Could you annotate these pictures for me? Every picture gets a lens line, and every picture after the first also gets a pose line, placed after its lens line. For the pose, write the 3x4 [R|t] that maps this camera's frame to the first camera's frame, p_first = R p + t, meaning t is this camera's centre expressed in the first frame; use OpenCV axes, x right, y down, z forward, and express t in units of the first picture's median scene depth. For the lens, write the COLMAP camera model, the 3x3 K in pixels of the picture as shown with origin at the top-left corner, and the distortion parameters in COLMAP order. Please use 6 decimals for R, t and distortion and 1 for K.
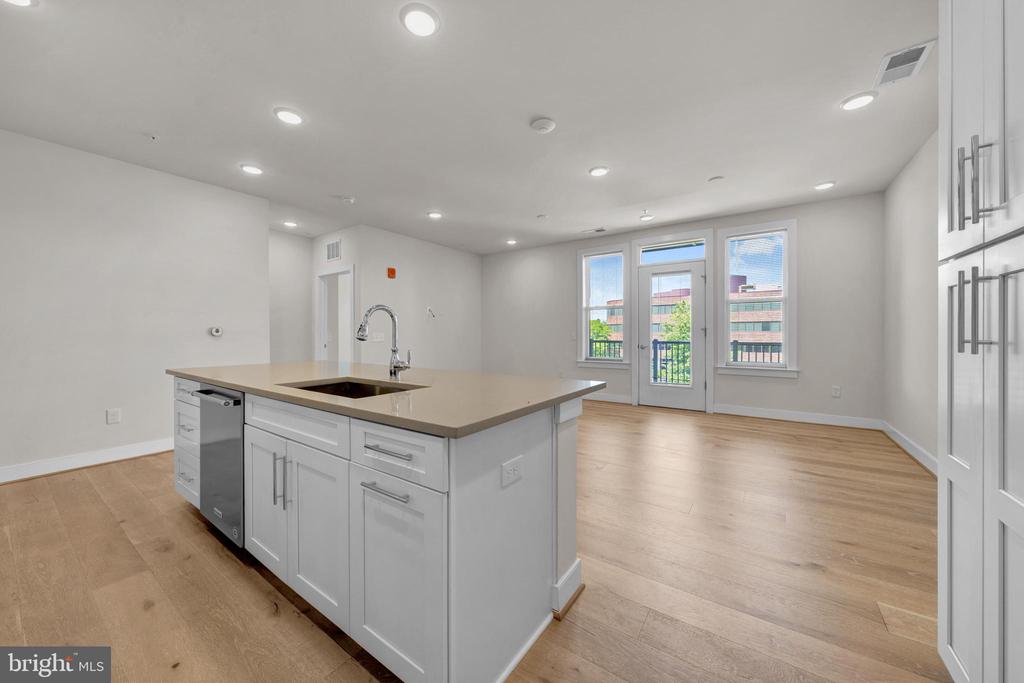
lens RADIAL K [[364.5, 0, 503.9], [0, 364.5, 335.7], [0, 0, 1]] dist [-0.000984, 0.000194]
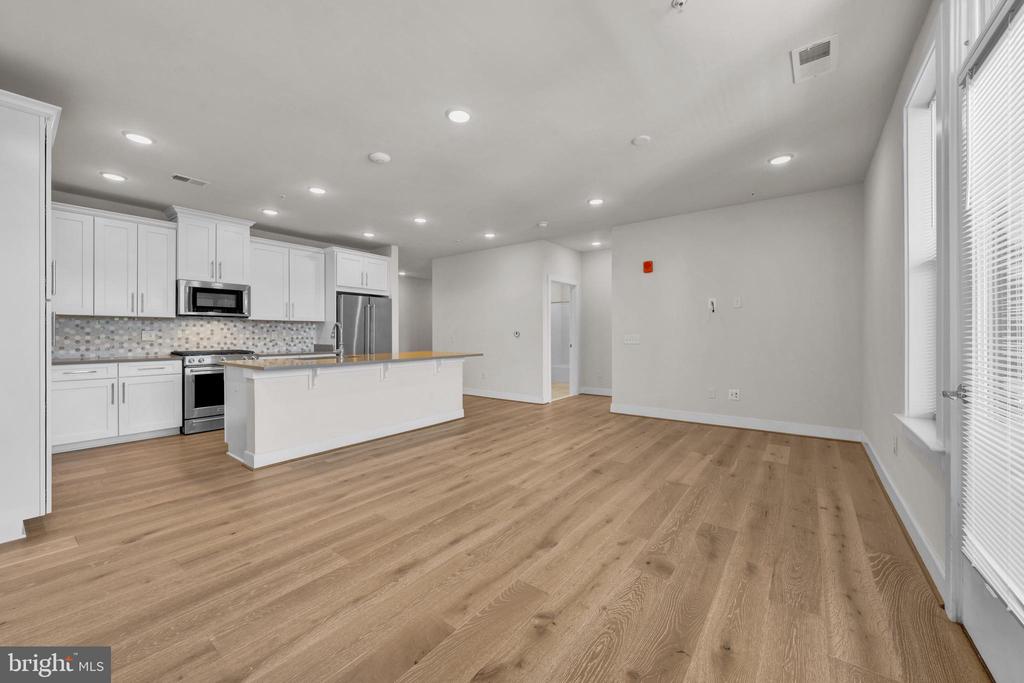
lens RADIAL K [[392.7, 0, 518.8], [0, 392.7, 335.7], [0, 0, 1]] dist [-0.000164, -0.000056]
pose [[-0.018564, 0.006258, -0.999808, 0.665848], [-0.006003, 0.999962, 0.006370, -0.009566], [0.999810, 0.006120, -0.018526, 0.721829]]
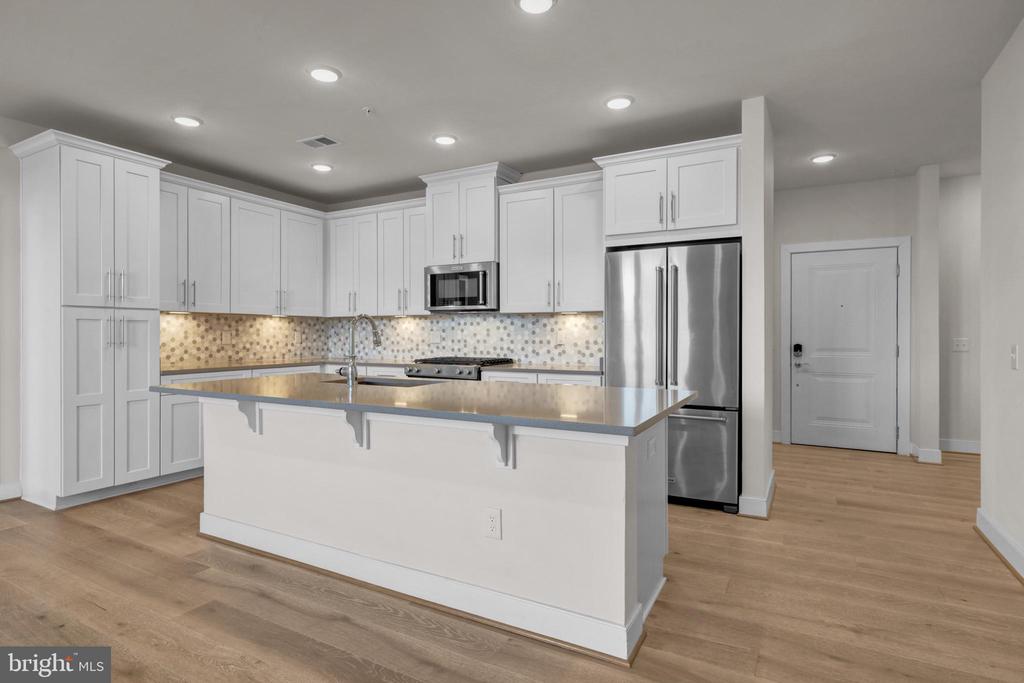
lens RADIAL K [[539.4, 0, 501.3], [0, 539.4, 333.3], [0, 0, 1]] dist [0.008550, -0.003264]
pose [[-0.995295, 0.003037, -0.096838, -0.200915], [0.002297, 0.999967, 0.007750, -0.013388], [0.096859, 0.007491, -0.995270, 0.905599]]
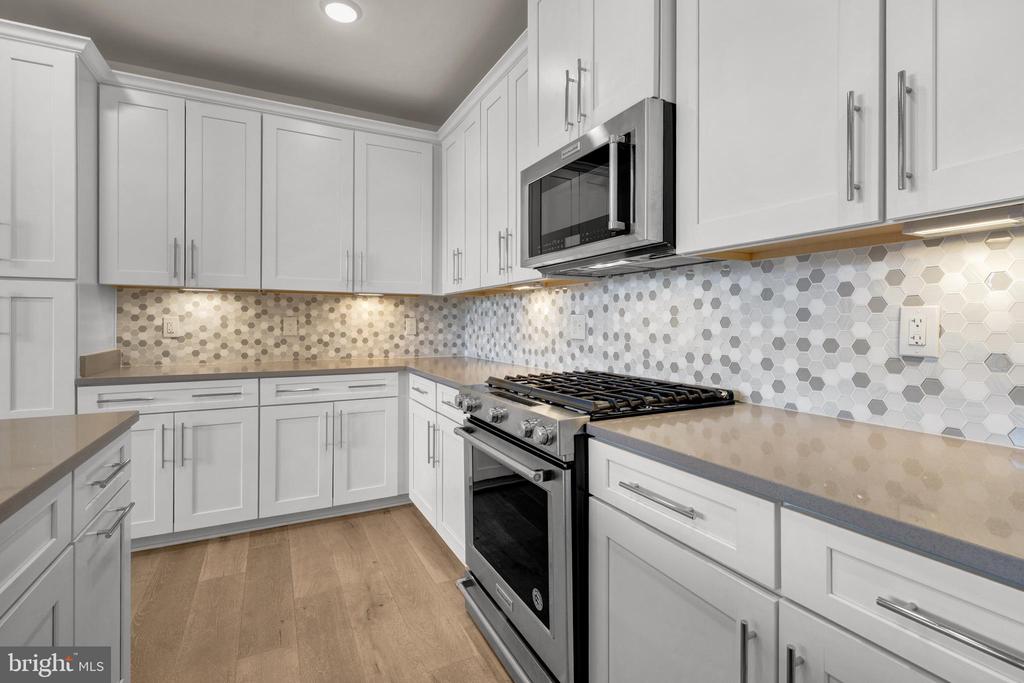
lens RADIAL K [[469.0, 0, 512.7], [0, 469.0, 323.0], [0, 0, 1]] dist [-0.000944, -0.000251]
pose [[-0.887069, 0.002221, 0.461631, -0.320335], [0.004049, 0.999987, 0.002968, -0.004258], [-0.461618, 0.004502, -0.887067, 0.303012]]
